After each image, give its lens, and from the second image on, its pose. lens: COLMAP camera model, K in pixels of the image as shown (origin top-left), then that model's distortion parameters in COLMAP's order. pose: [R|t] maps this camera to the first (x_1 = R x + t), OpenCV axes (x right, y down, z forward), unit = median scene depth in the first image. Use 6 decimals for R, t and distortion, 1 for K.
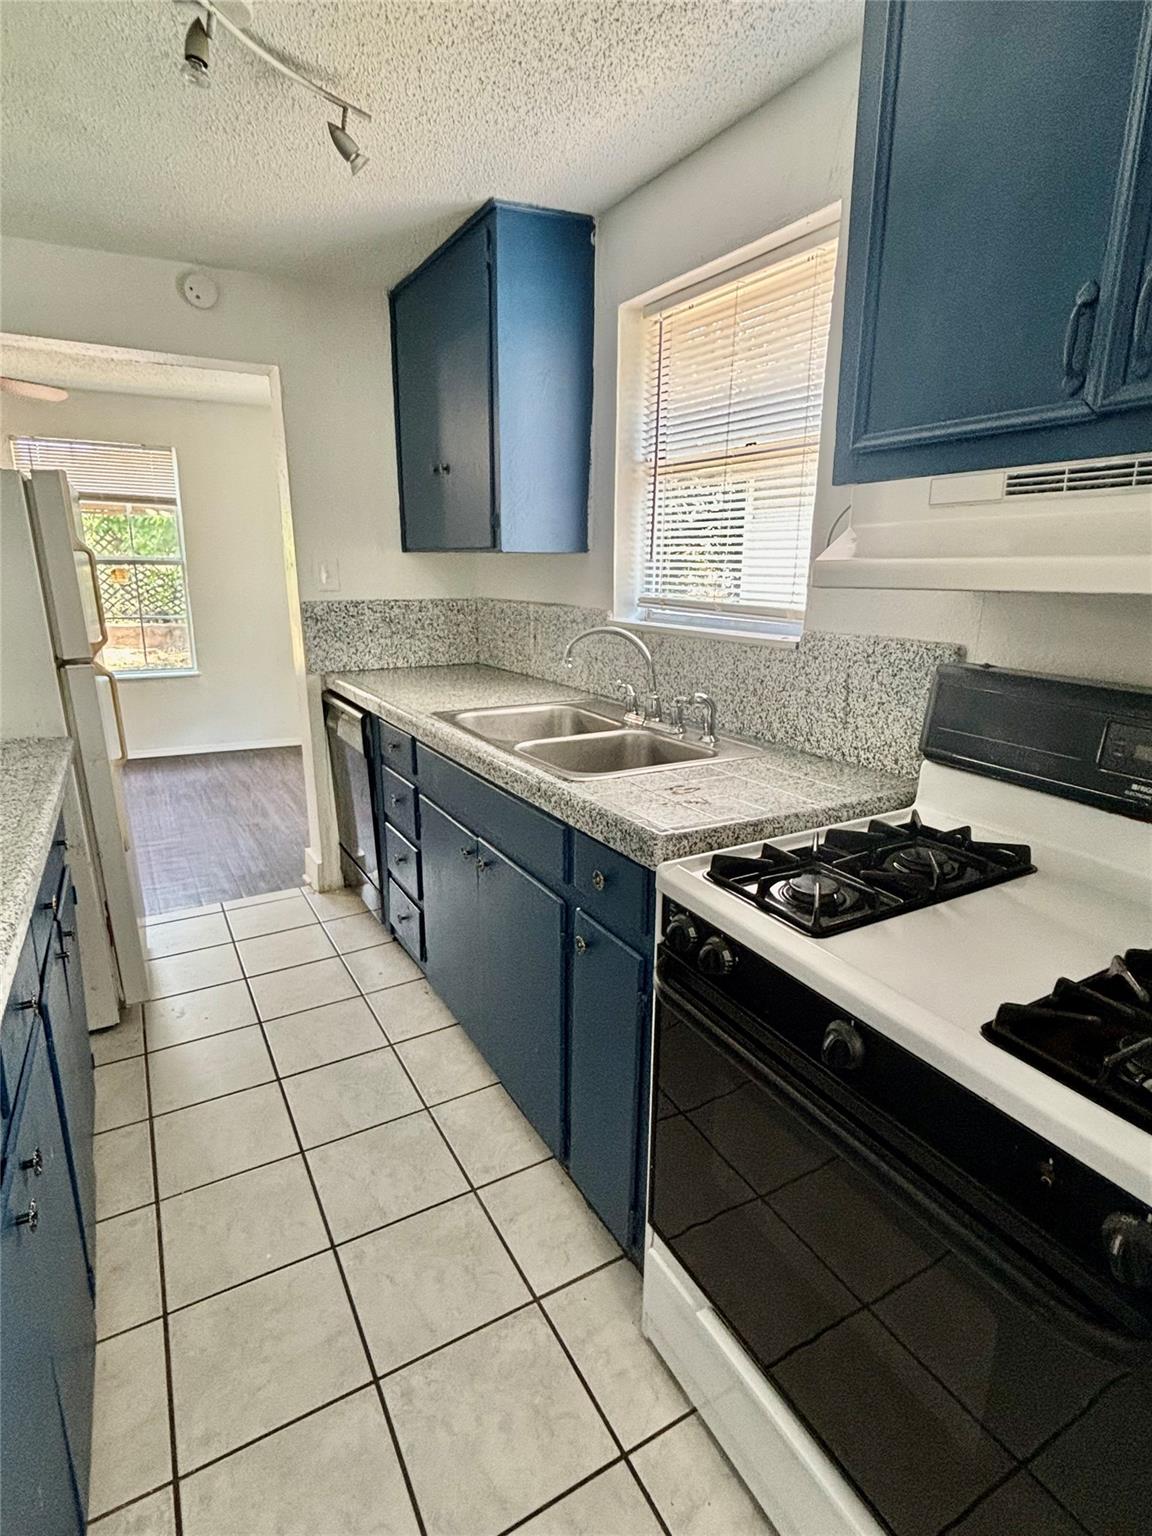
lens RADIAL K [[785.5, 0, 576.0], [0, 785.5, 768.0], [0, 0, 1]] dist [0.012689, -0.002392]
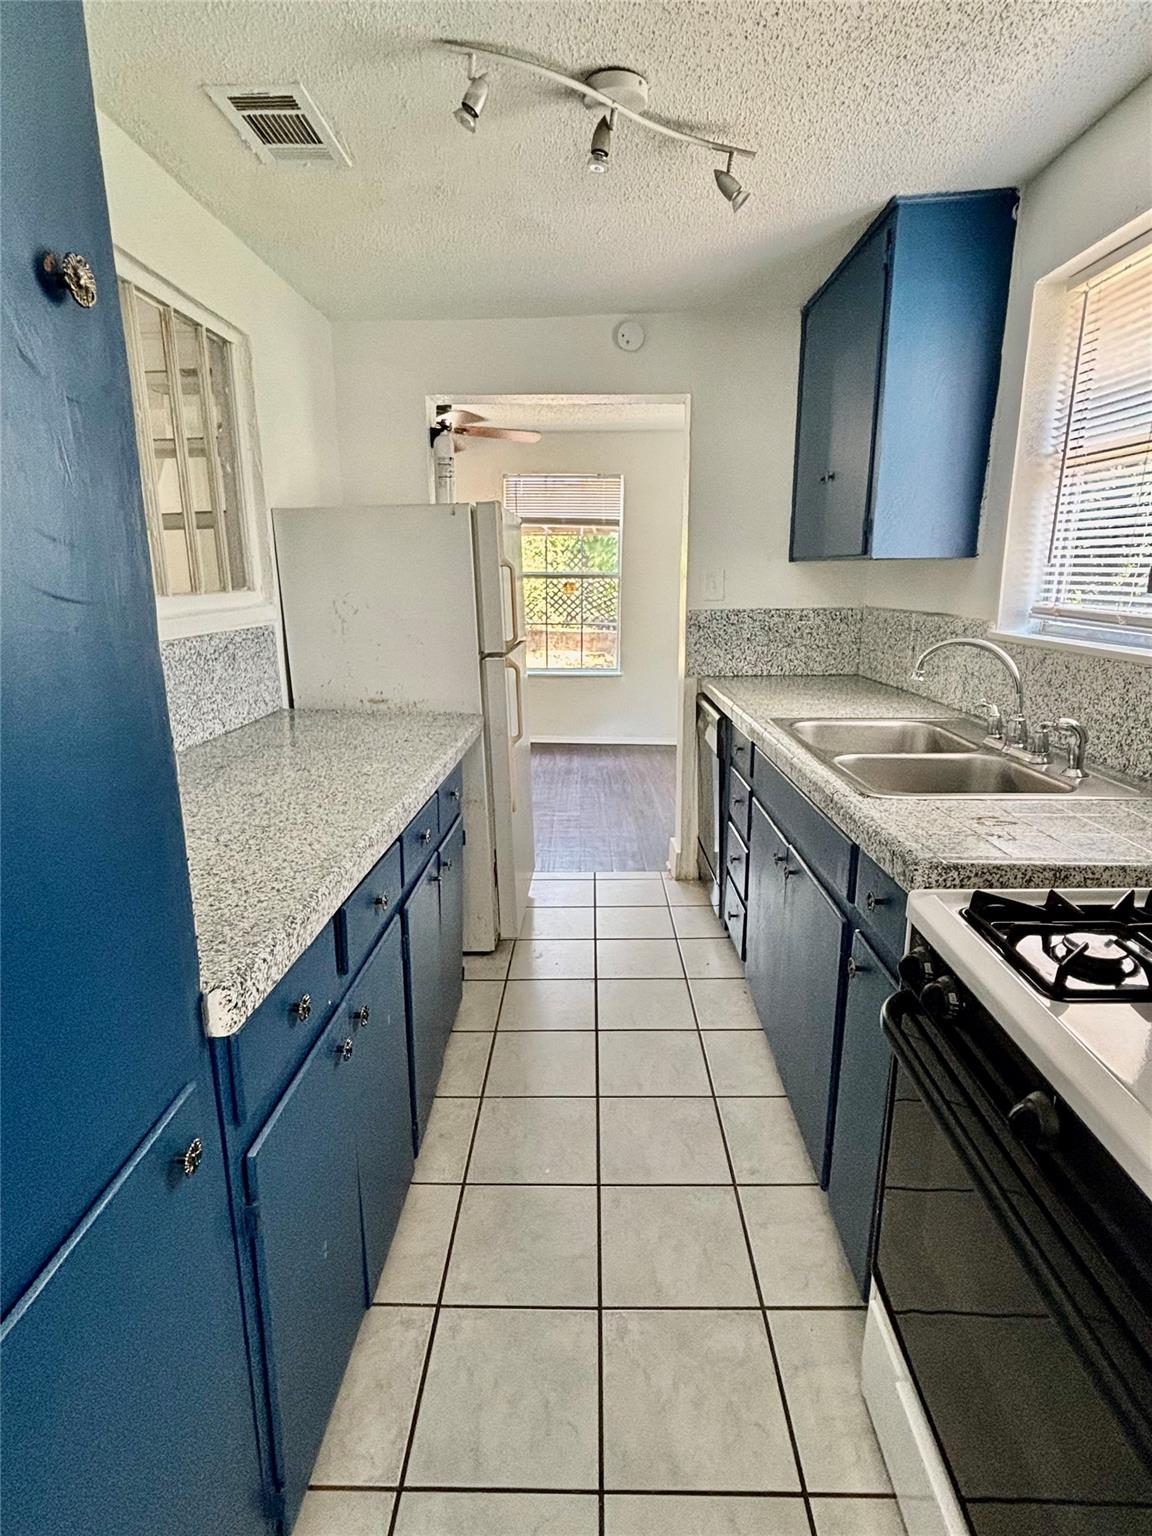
lens RADIAL K [[780.5, 0, 576.0], [0, 780.5, 768.0], [0, 0, 1]] dist [0.010001, -0.000996]
pose [[0.863713, 0.111767, -0.491435, 0.099228], [-0.117650, 0.992873, 0.019035, 0.003955], [0.490060, 0.041376, 0.870706, -0.002282]]
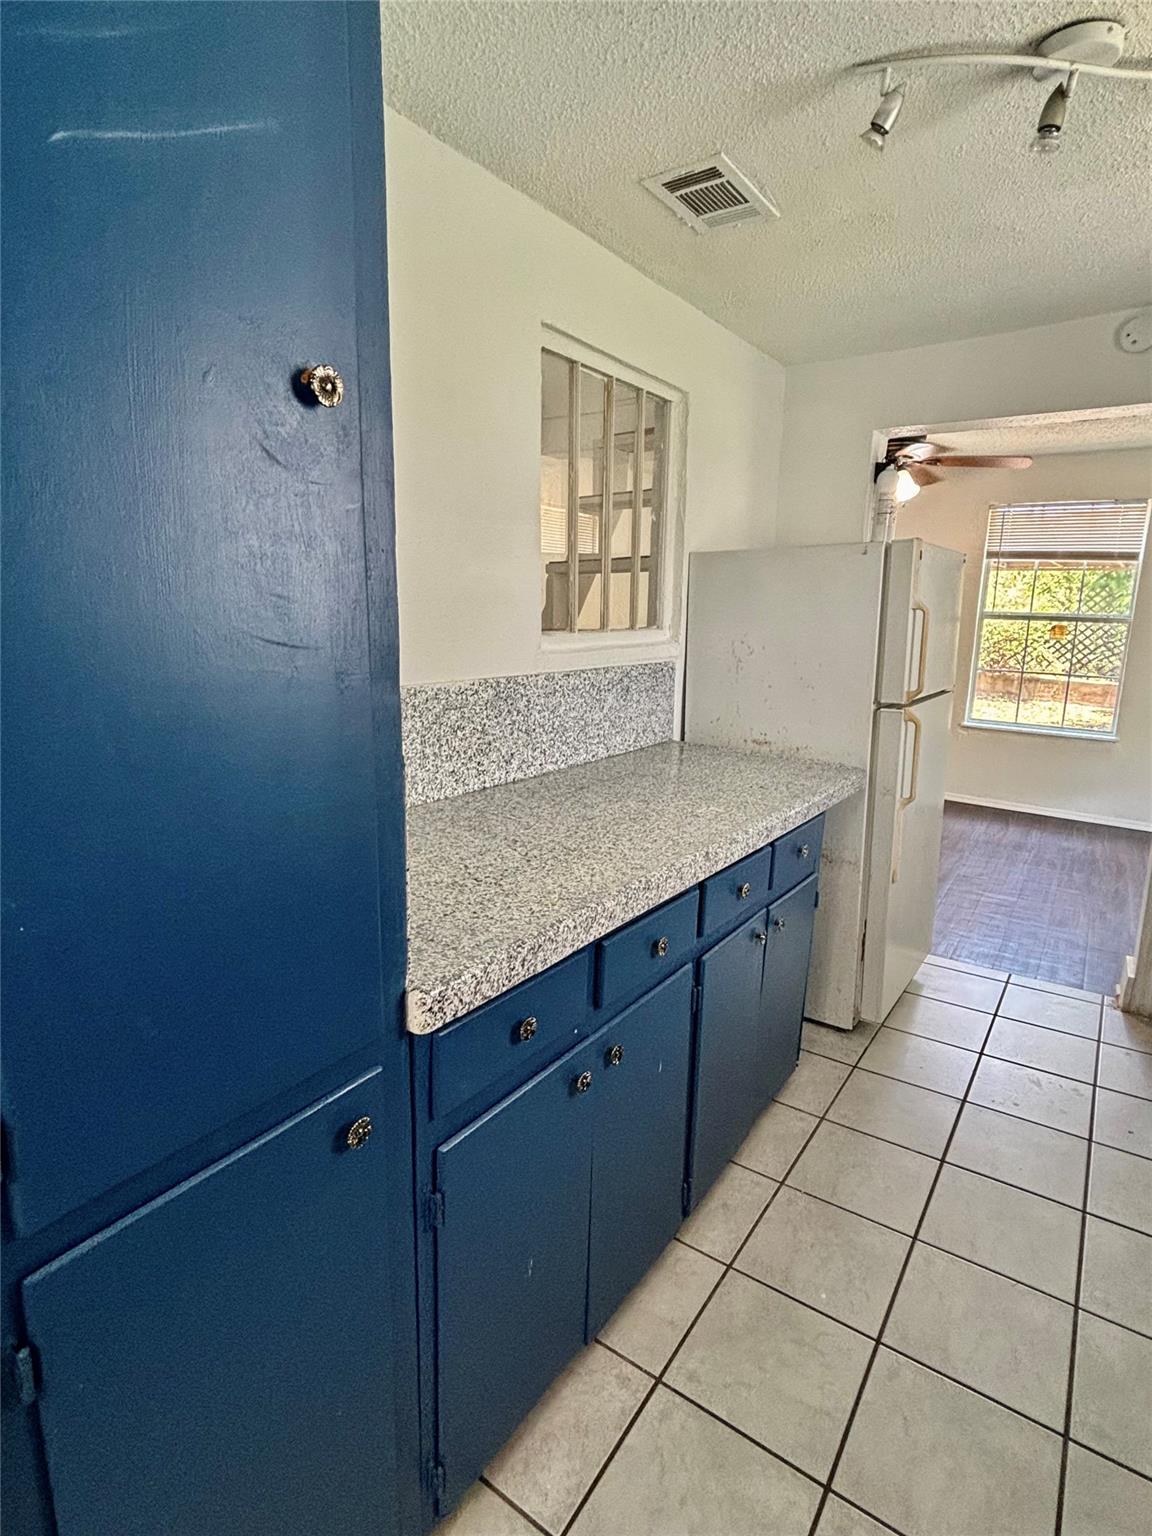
lens RADIAL K [[785.5, 0, 576.0], [0, 785.5, 768.0], [0, 0, 1]] dist [0.012689, -0.002392]
pose [[0.451768, 0.179325, -0.873927, 0.152481], [-0.237781, 0.968358, 0.075783, -0.024886], [0.859864, 0.173567, 0.480113, 0.081450]]
